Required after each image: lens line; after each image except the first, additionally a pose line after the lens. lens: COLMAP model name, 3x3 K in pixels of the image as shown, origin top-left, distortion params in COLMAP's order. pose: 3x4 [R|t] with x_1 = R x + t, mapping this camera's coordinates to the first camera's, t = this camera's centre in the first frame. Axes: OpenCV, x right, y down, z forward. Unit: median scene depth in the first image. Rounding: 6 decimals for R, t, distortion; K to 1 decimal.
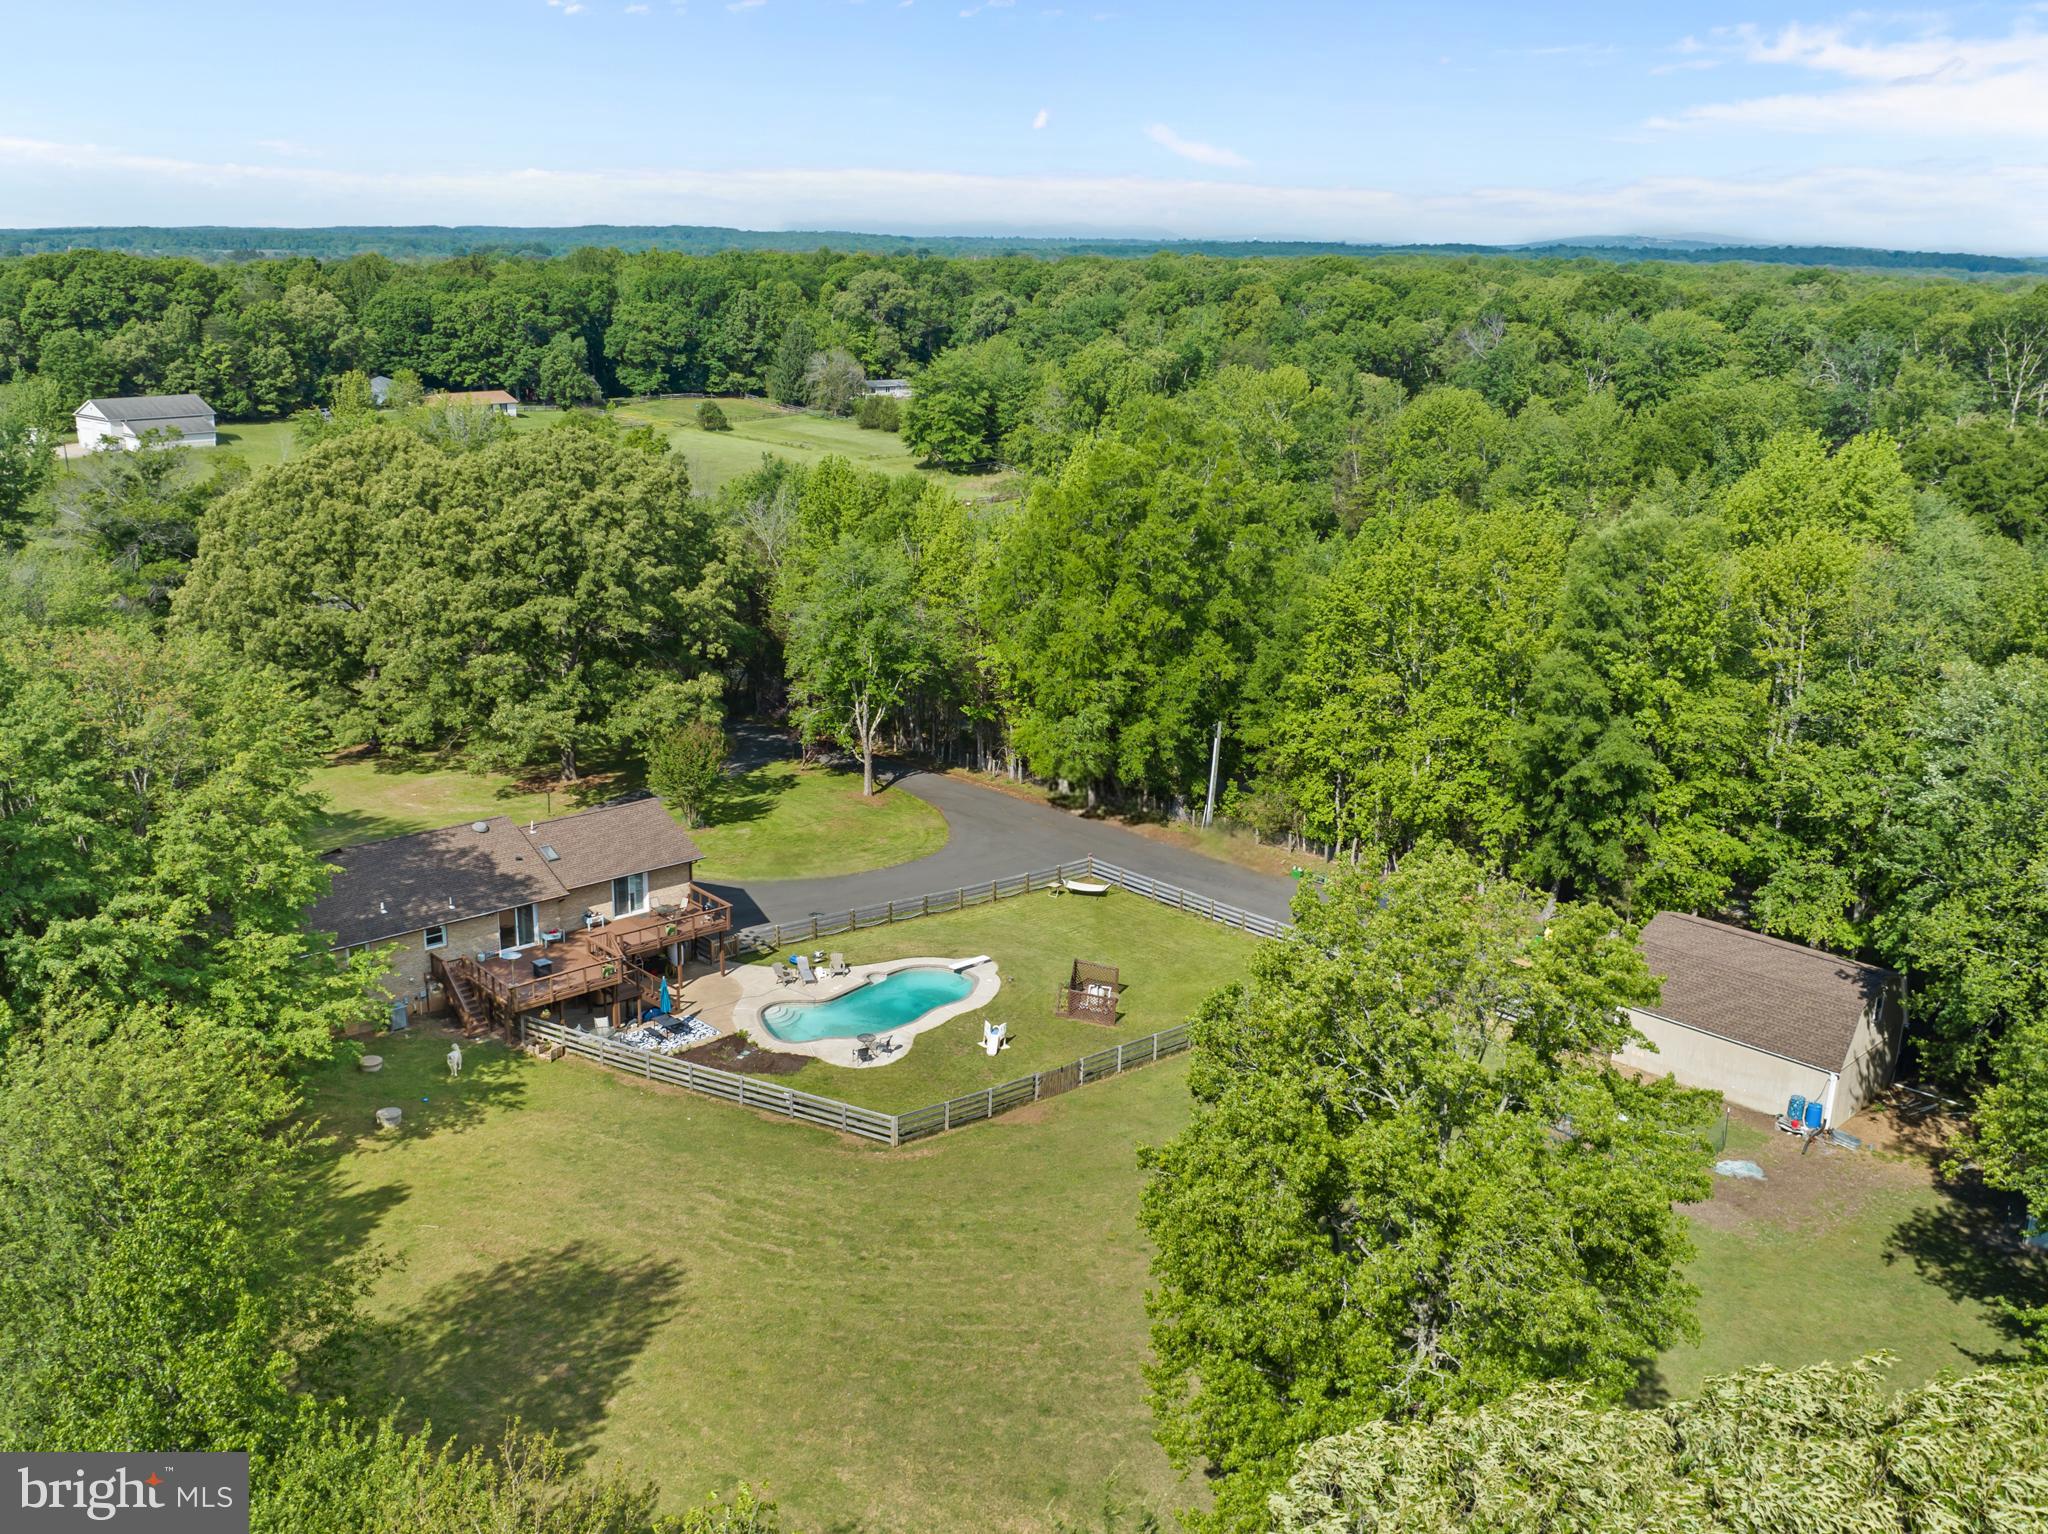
lens RADIAL K [[1692.7, 0, 1024.0], [0, 1692.7, 767.0], [0, 0, 1]] dist [-0.037143, -0.007846]
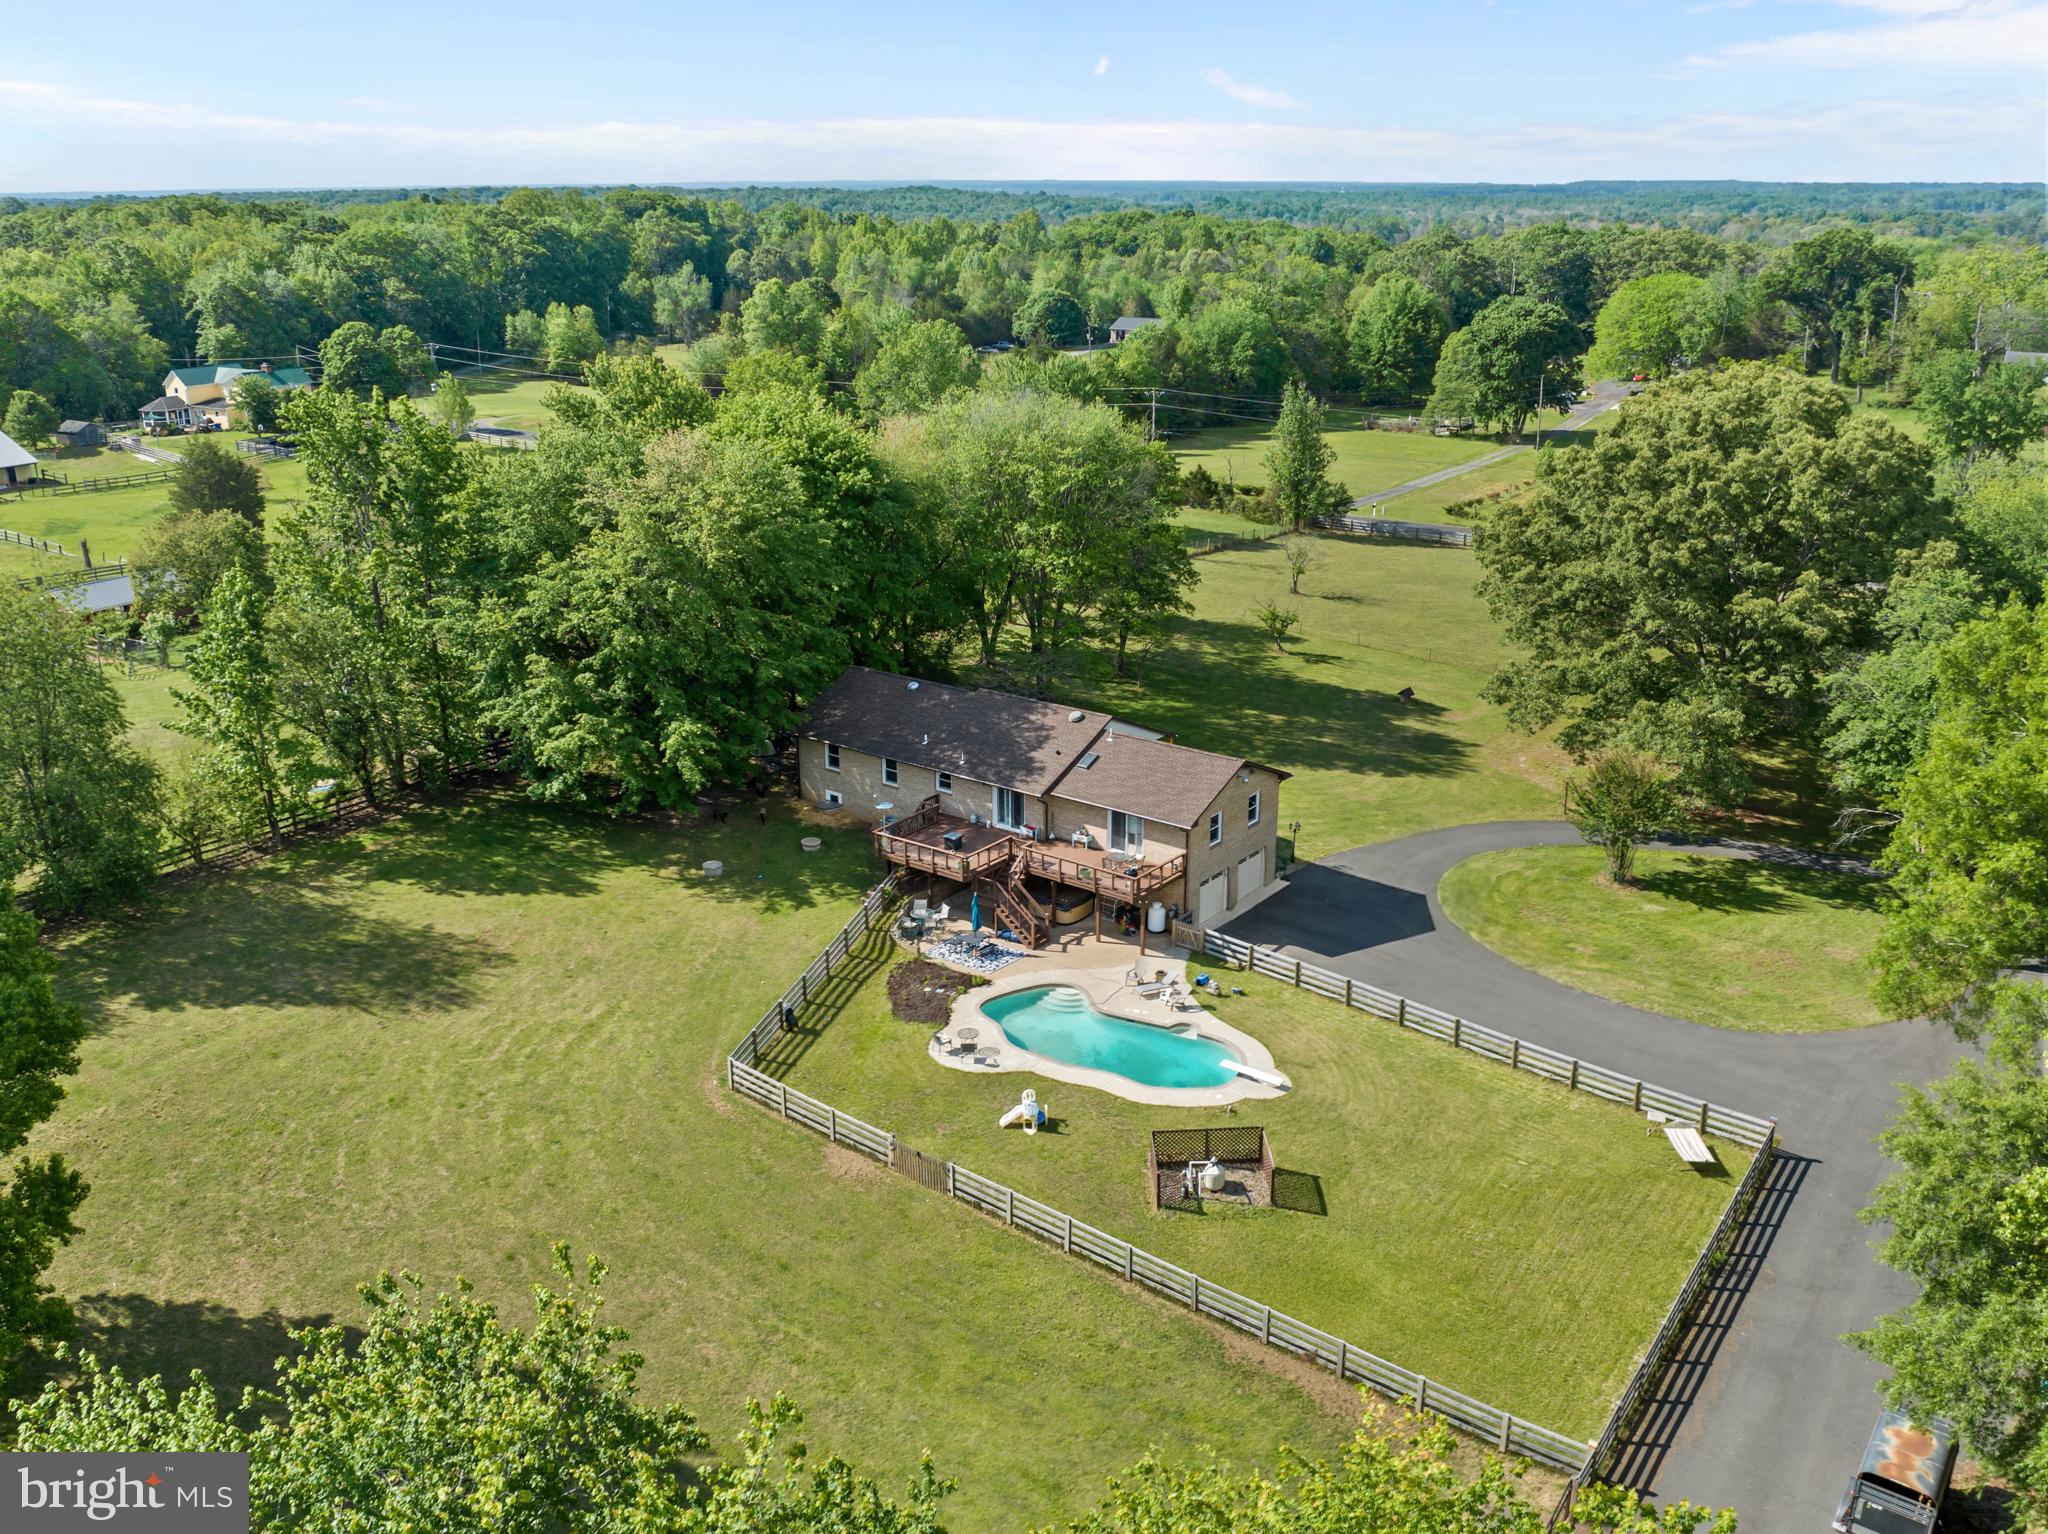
lens RADIAL K [[1692.7, 0, 1024.0], [0, 1692.7, 767.0], [0, 0, 1]] dist [-0.037143, -0.007846]
pose [[0.229971, 0.301980, -0.925160, 0.094123], [-0.278803, 0.931237, 0.234661, -0.025093], [0.932407, 0.203972, 0.298351, 0.101958]]
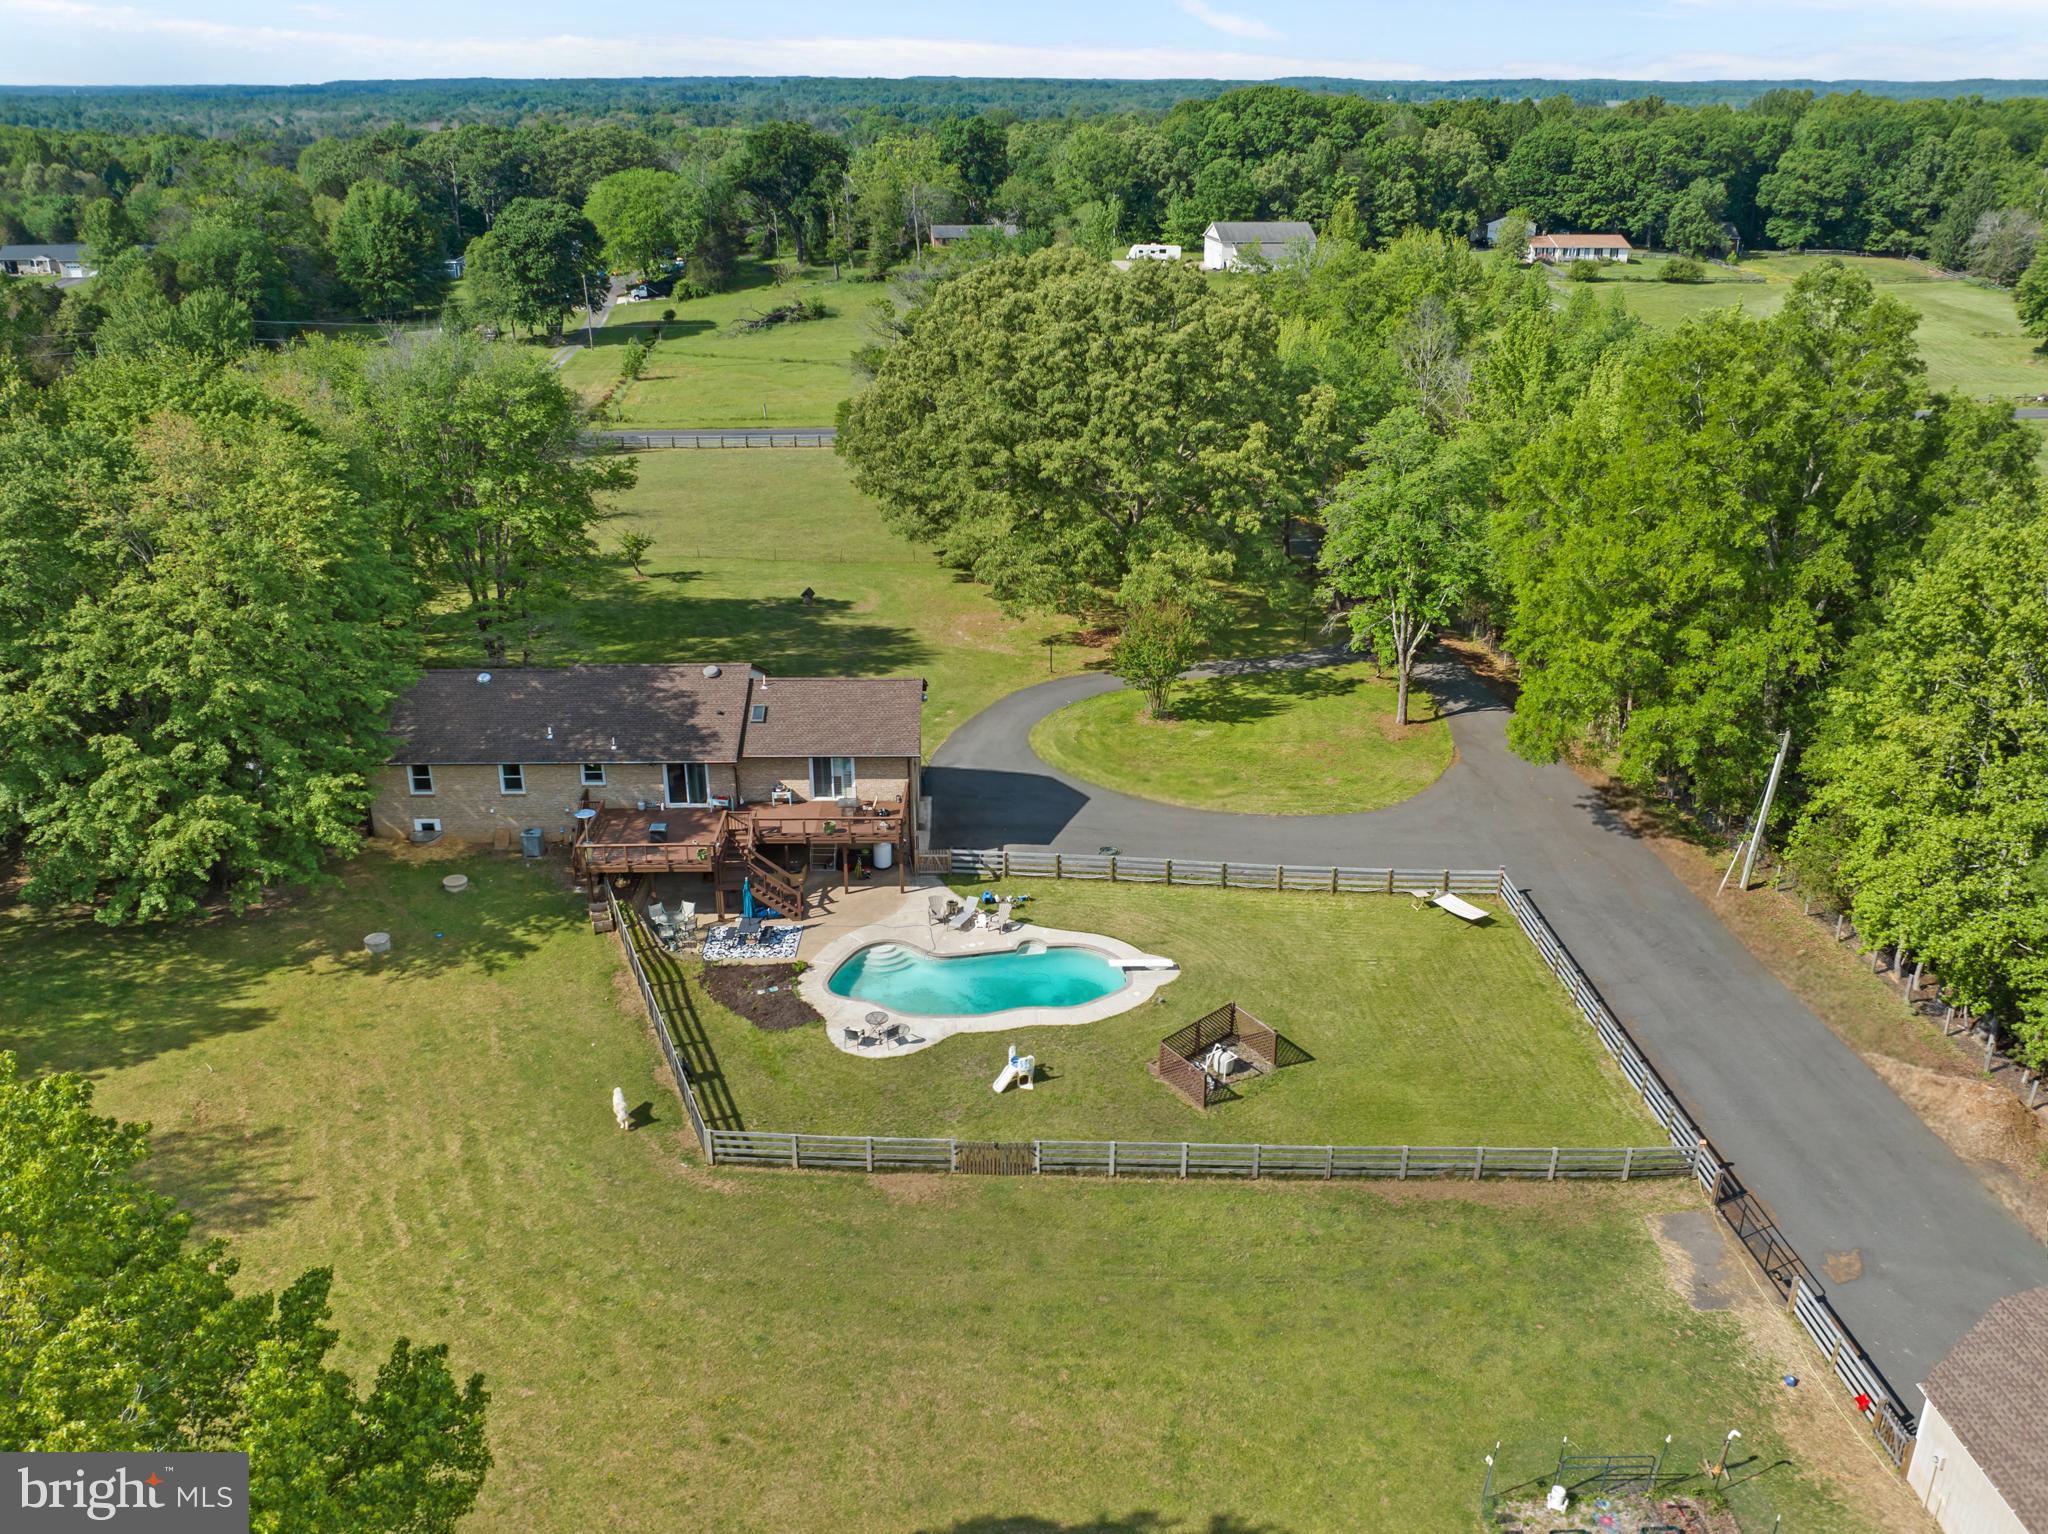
lens RADIAL K [[1631.7, 0, 1085.6], [0, 1631.7, 723.8], [0, 0, 1]] dist [-0.037684, 0.002526]
pose [[0.784258, 0.215329, -0.581870, 0.057006], [-0.173018, 0.976542, 0.128185, -0.013323], [0.595823, 0.000144, 0.803116, 0.059458]]
